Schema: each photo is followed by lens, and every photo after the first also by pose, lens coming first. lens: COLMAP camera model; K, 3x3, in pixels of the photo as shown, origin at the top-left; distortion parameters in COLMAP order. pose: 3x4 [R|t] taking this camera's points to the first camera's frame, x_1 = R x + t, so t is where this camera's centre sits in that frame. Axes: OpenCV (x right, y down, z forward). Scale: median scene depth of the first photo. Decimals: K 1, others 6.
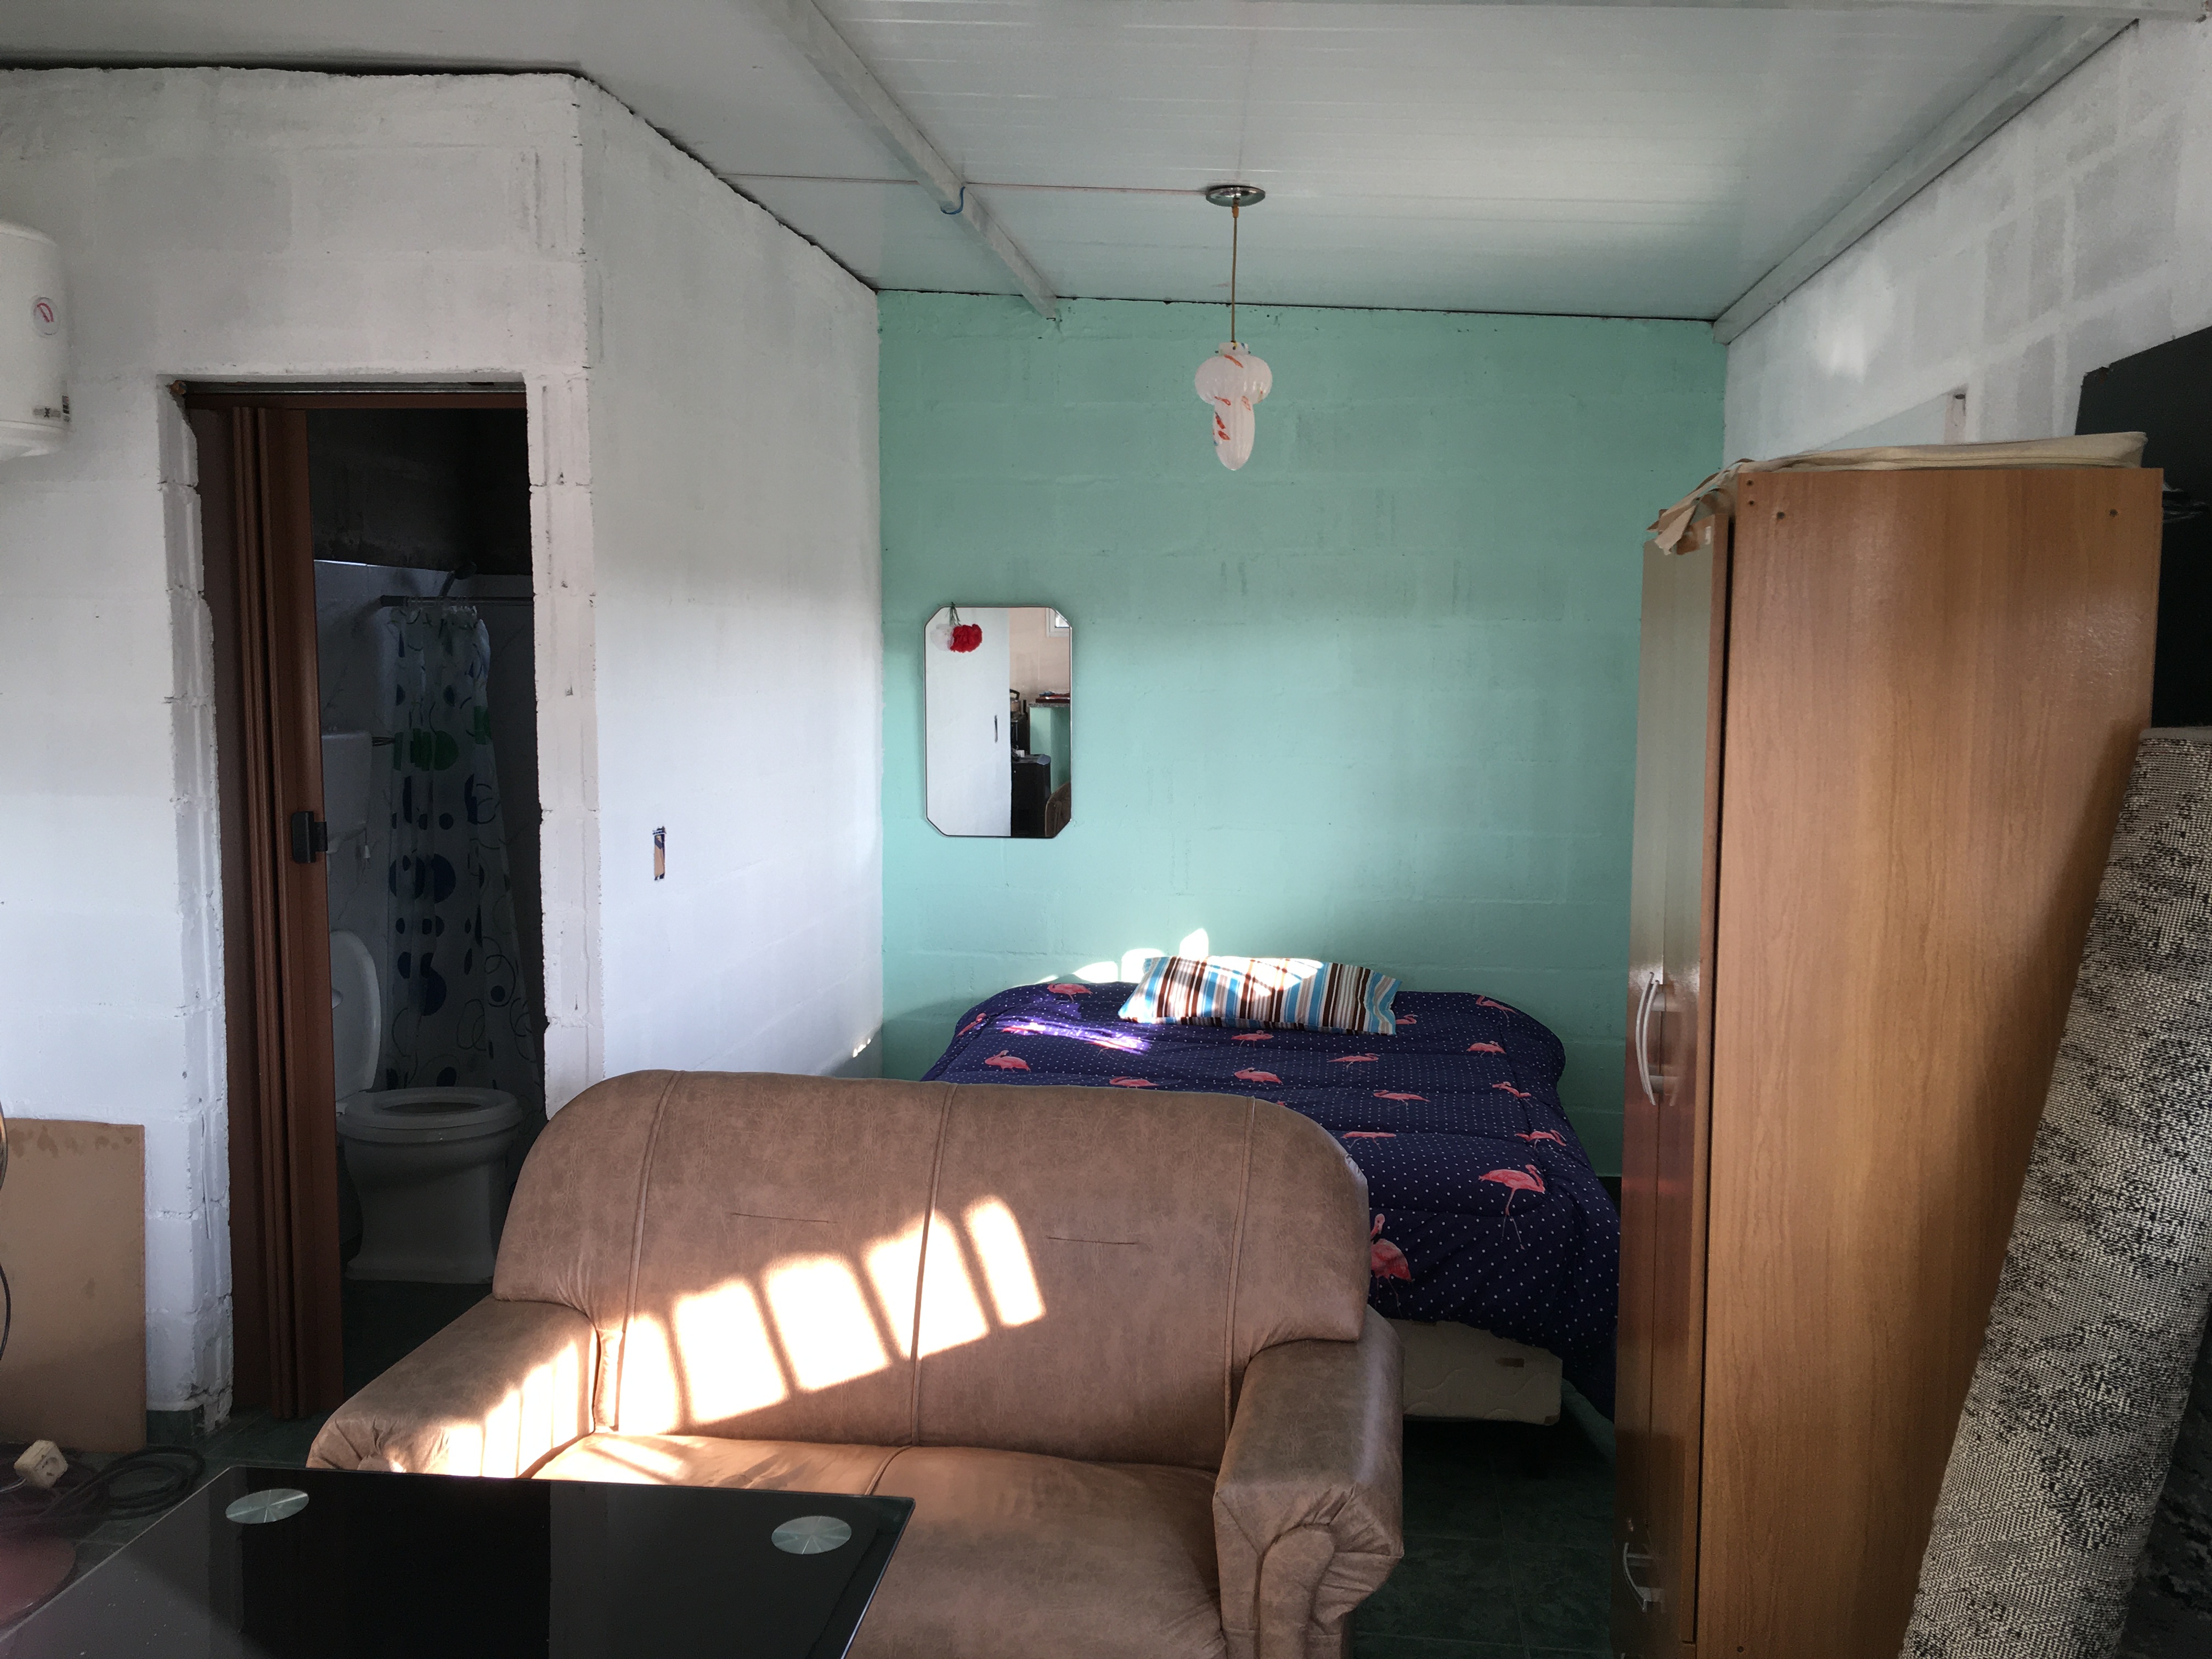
lens RADIAL K [[1812.0, 0, 1101.0], [0, 1812.0, 829.6], [0, 0, 1]] dist [0.119485, -0.188499]
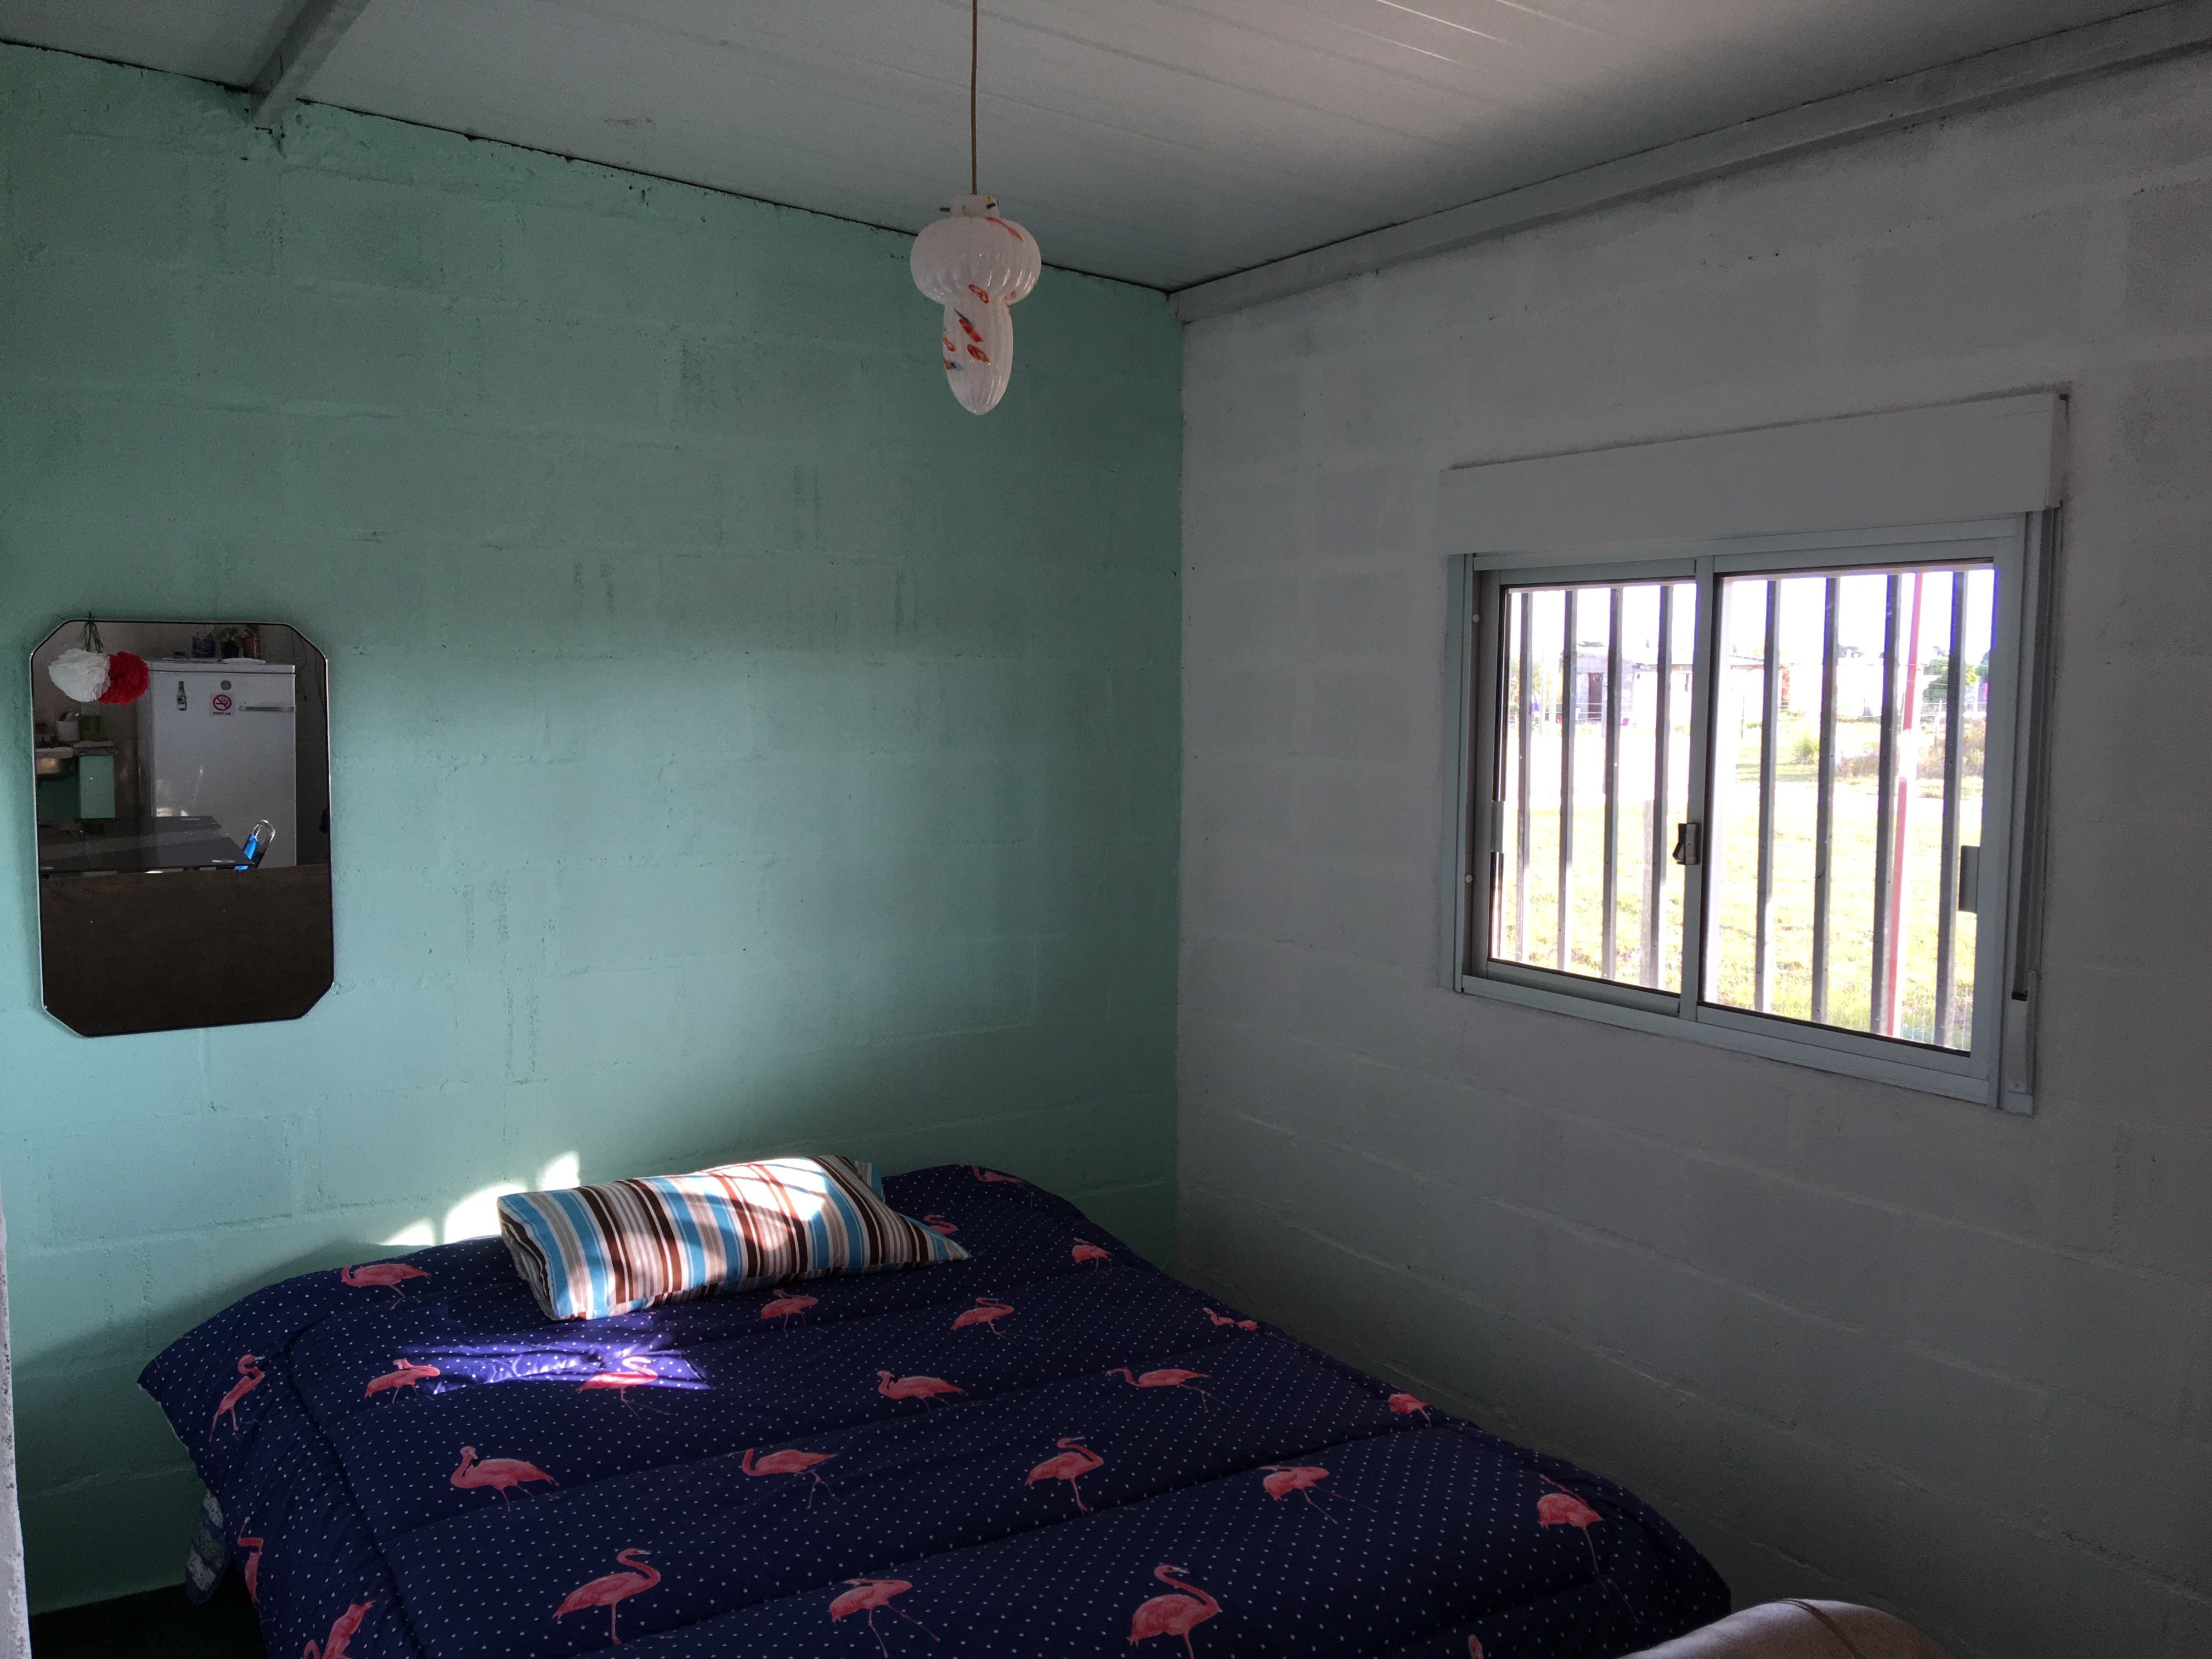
lens RADIAL K [[1824.7, 0, 1082.8], [0, 1824.7, 840.7], [0, 0, 1]] dist [0.102454, -0.153049]
pose [[0.768080, -0.057653, 0.637754, -0.219886], [0.058652, 0.998086, 0.019590, -0.051528], [-0.637662, 0.022359, 0.769991, 0.392797]]
